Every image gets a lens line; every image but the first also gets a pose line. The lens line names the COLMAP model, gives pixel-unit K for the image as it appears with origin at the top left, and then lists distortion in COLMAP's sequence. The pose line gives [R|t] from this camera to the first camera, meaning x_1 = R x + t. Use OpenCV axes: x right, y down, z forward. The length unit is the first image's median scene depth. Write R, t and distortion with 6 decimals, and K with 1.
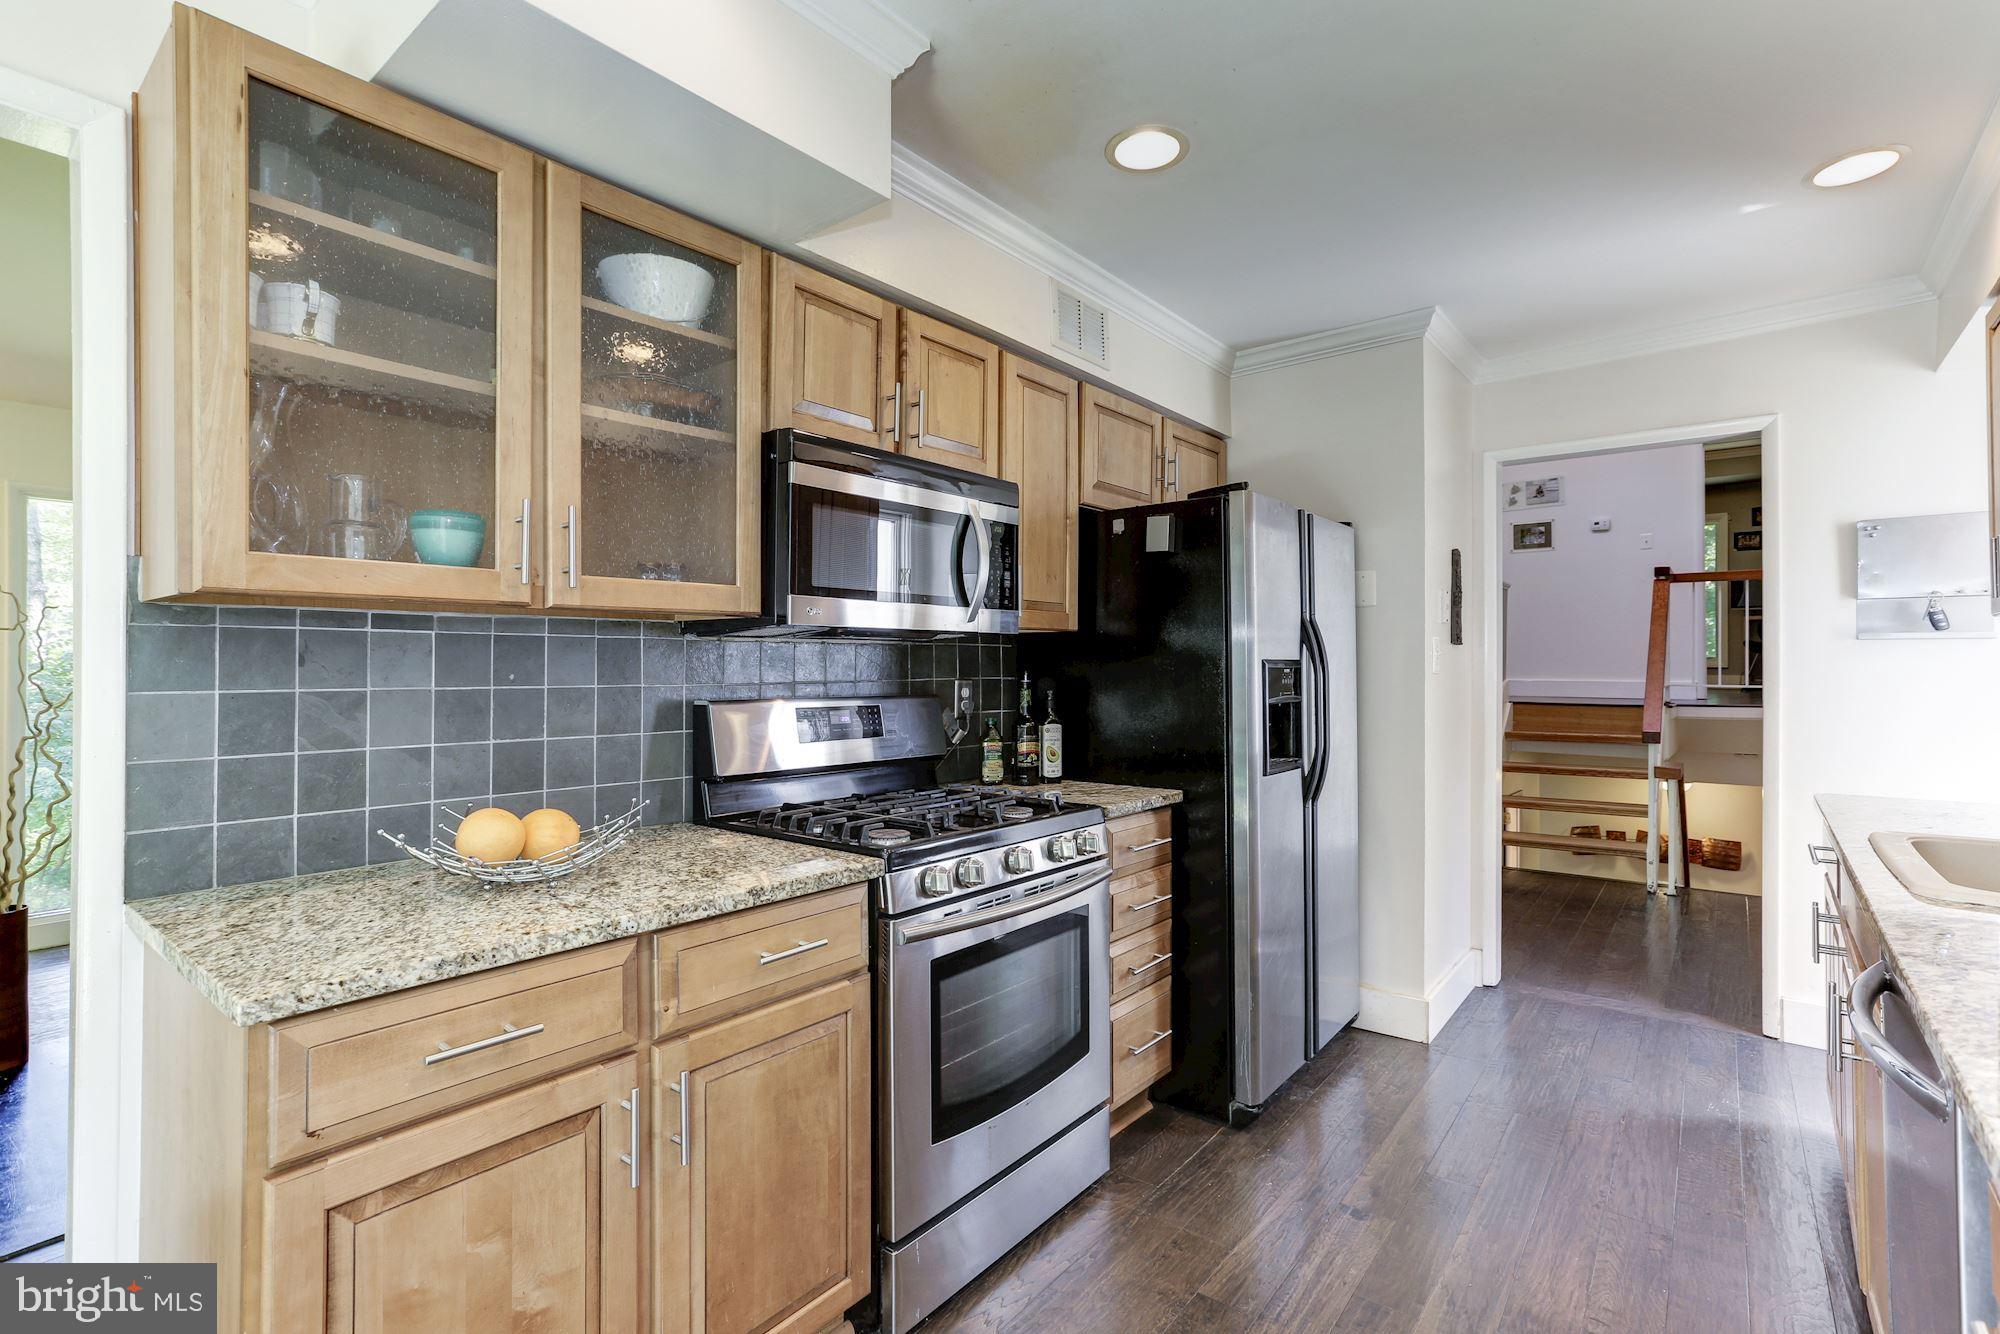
lens RADIAL K [[934.7, 0, 1007.8], [0, 934.7, 664.7], [0, 0, 1]] dist [-0.032016, 0.020098]
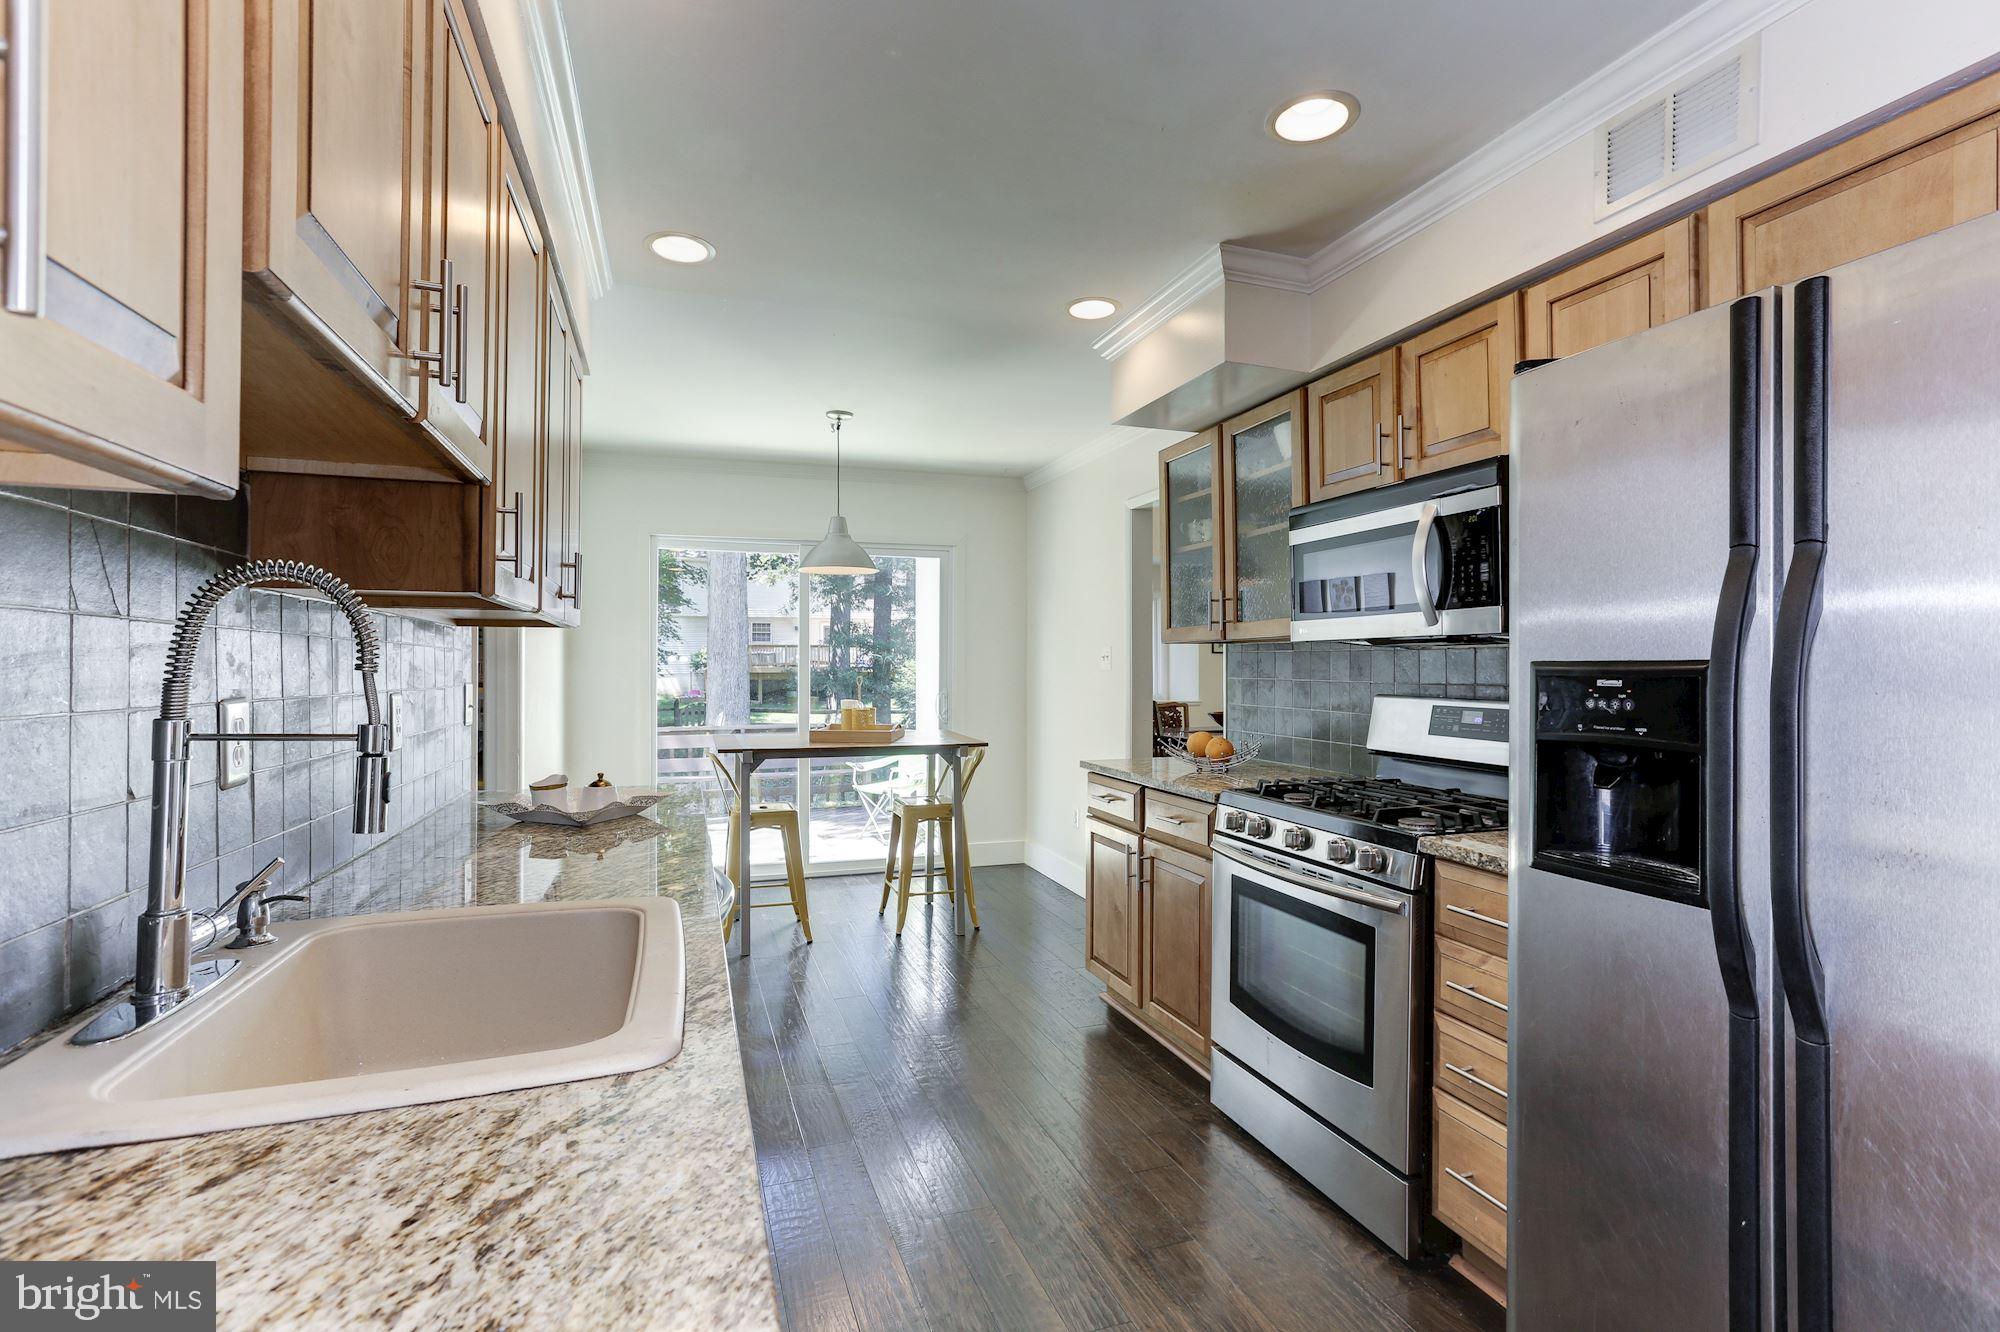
lens RADIAL K [[934.7, 0, 1007.8], [0, 934.7, 663.7], [0, 0, 1]] dist [-0.032016, 0.020098]
pose [[-0.534241, 0.002464, -0.845329, 0.995503], [0.004124, 0.999991, 0.000308, -0.007670], [0.845322, -0.003322, -0.534246, 1.113703]]
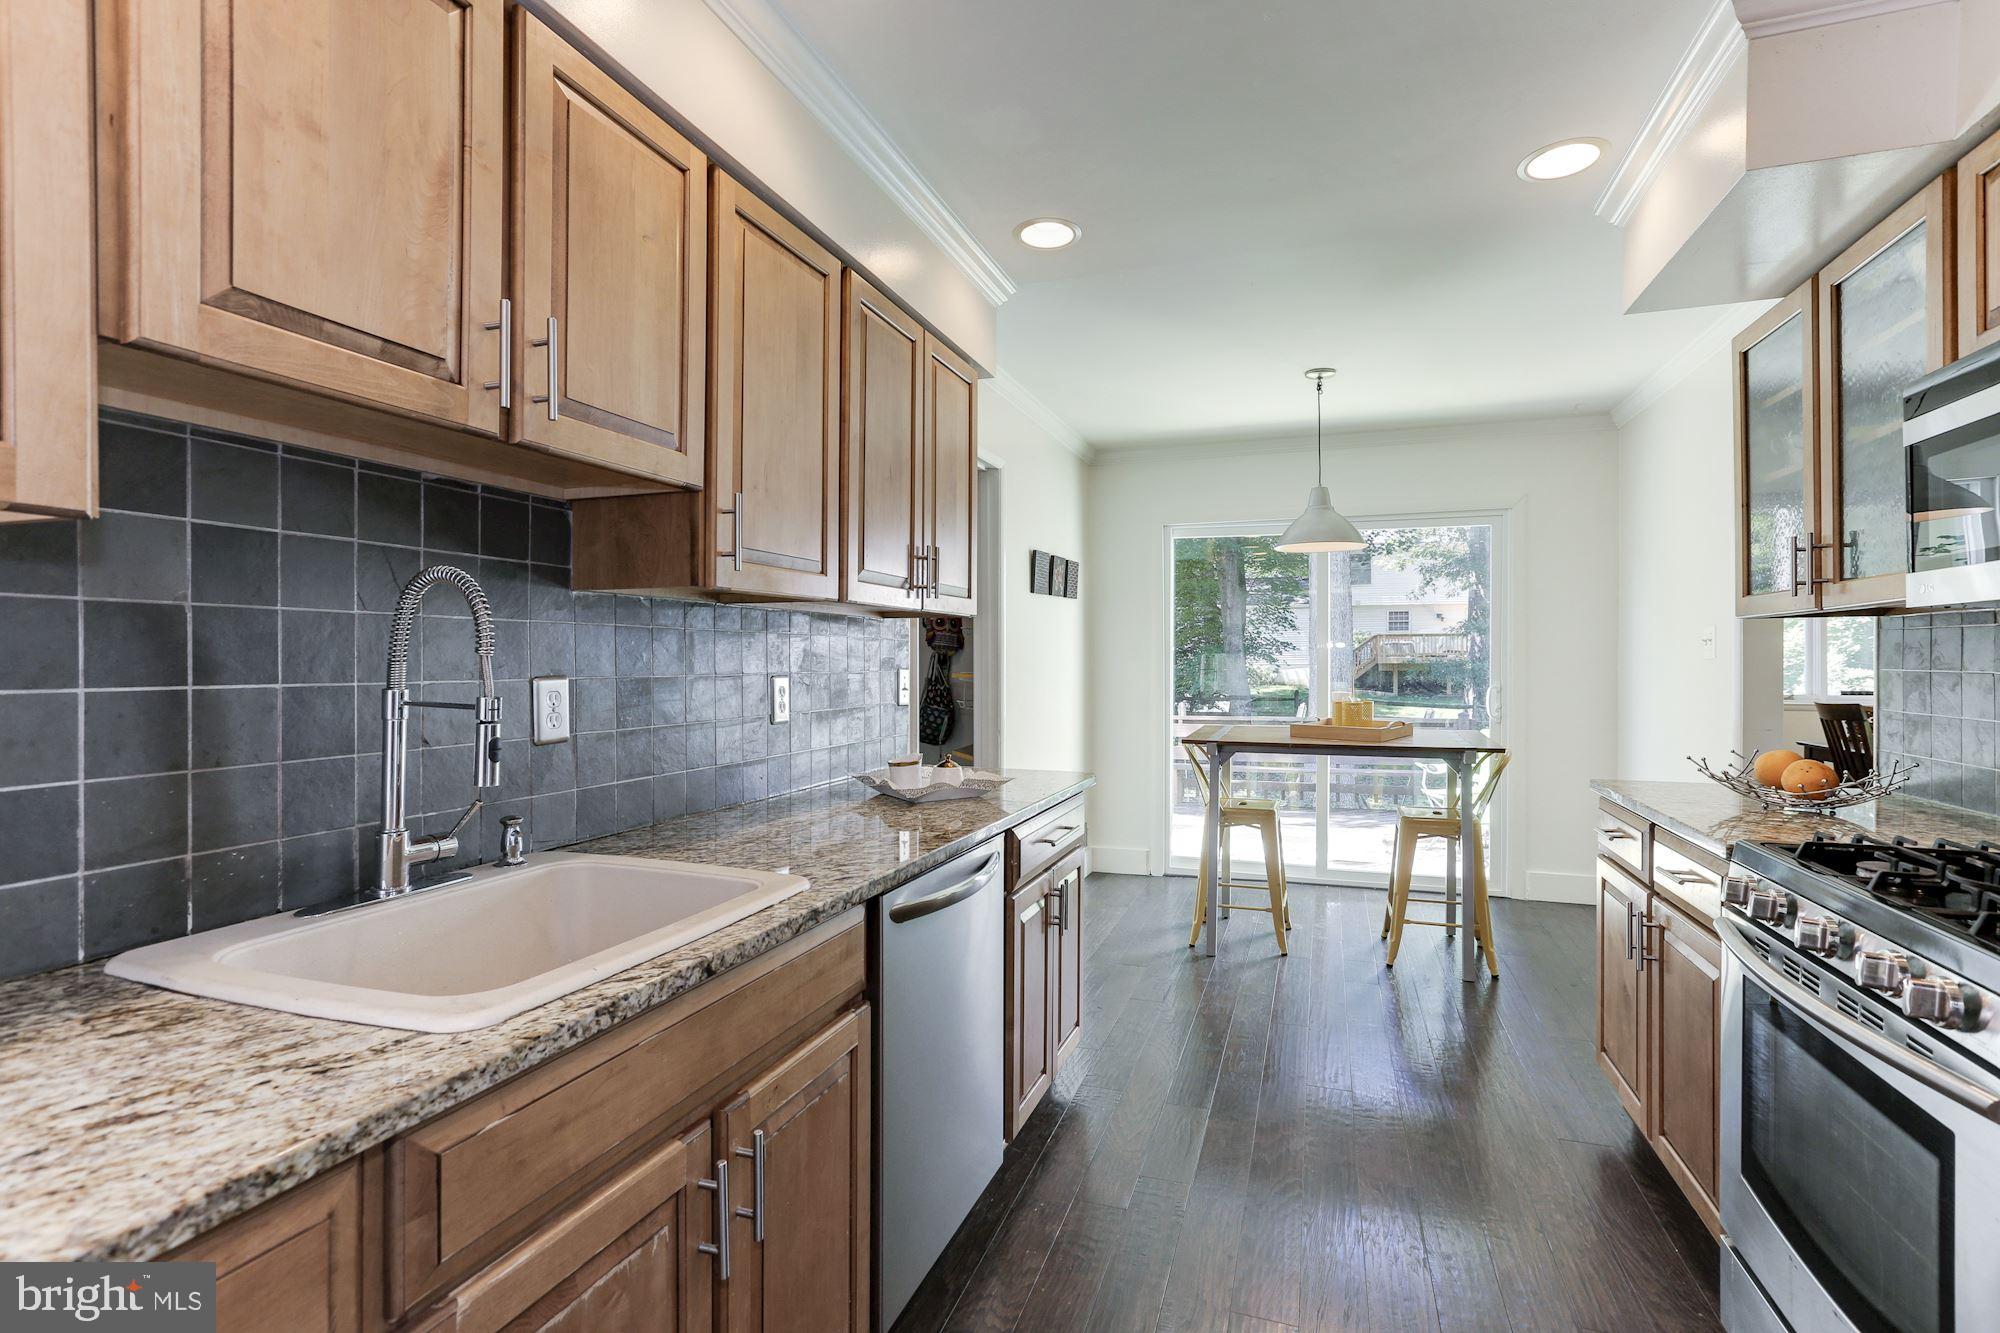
lens RADIAL K [[934.7, 0, 1007.8], [0, 934.7, 664.2], [0, 0, 1]] dist [-0.032016, 0.020098]
pose [[-0.945421, 0.008566, -0.325739, 0.679281], [0.006763, 0.999955, 0.006667, -0.000482], [0.325781, 0.004100, -0.945436, 1.224647]]
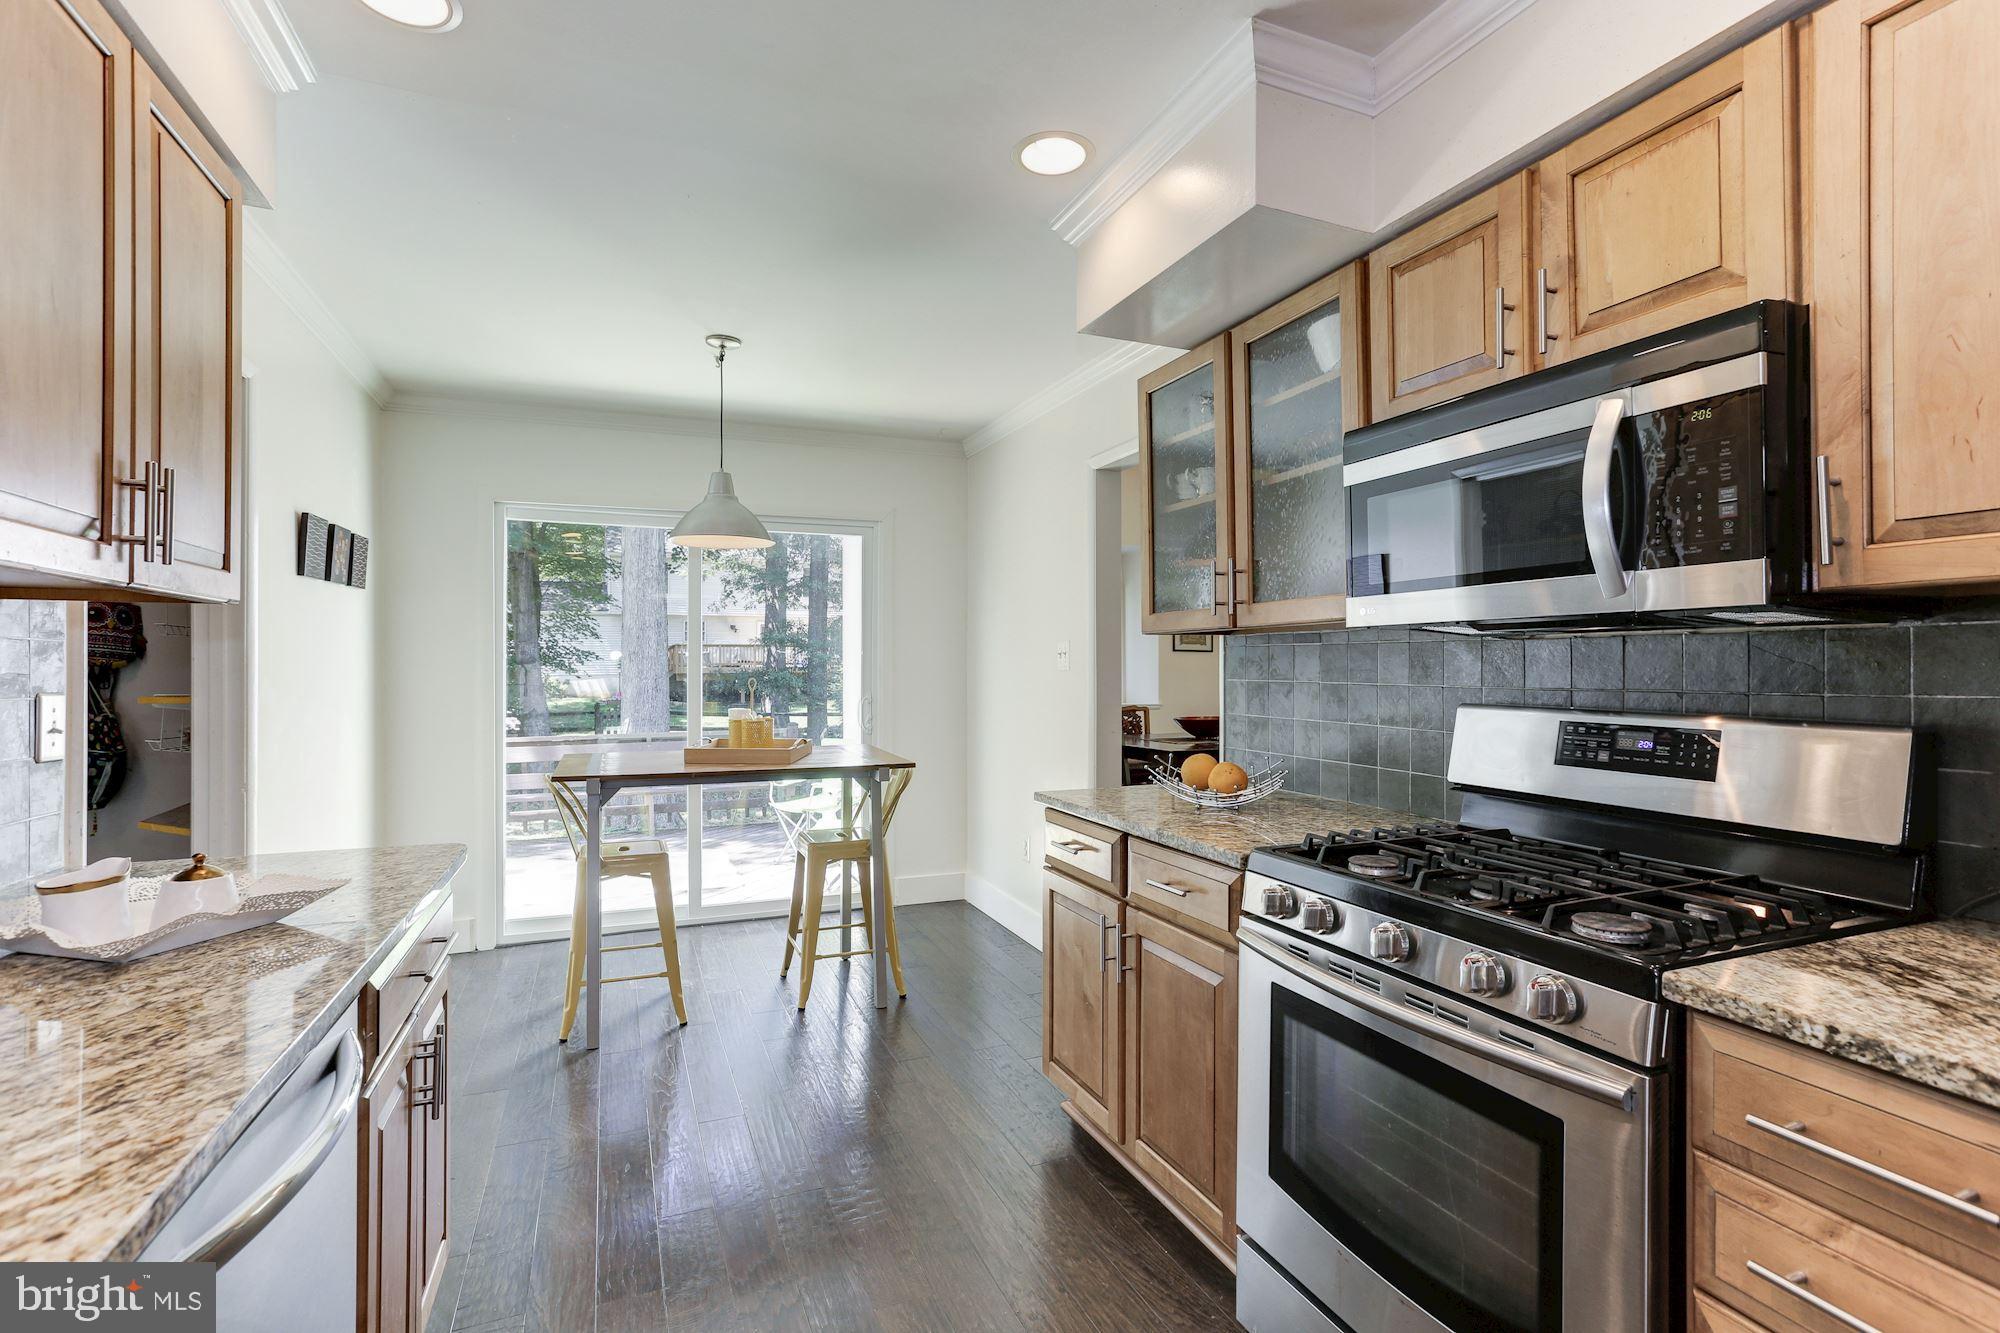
lens RADIAL K [[934.7, 0, 1007.8], [0, 934.7, 664.2], [0, 0, 1]] dist [-0.032016, 0.020098]
pose [[-0.483834, 0.004027, -0.875151, 0.654735], [0.006333, 0.999979, 0.001101, -0.005043], [0.875137, -0.005010, -0.483849, 0.921034]]
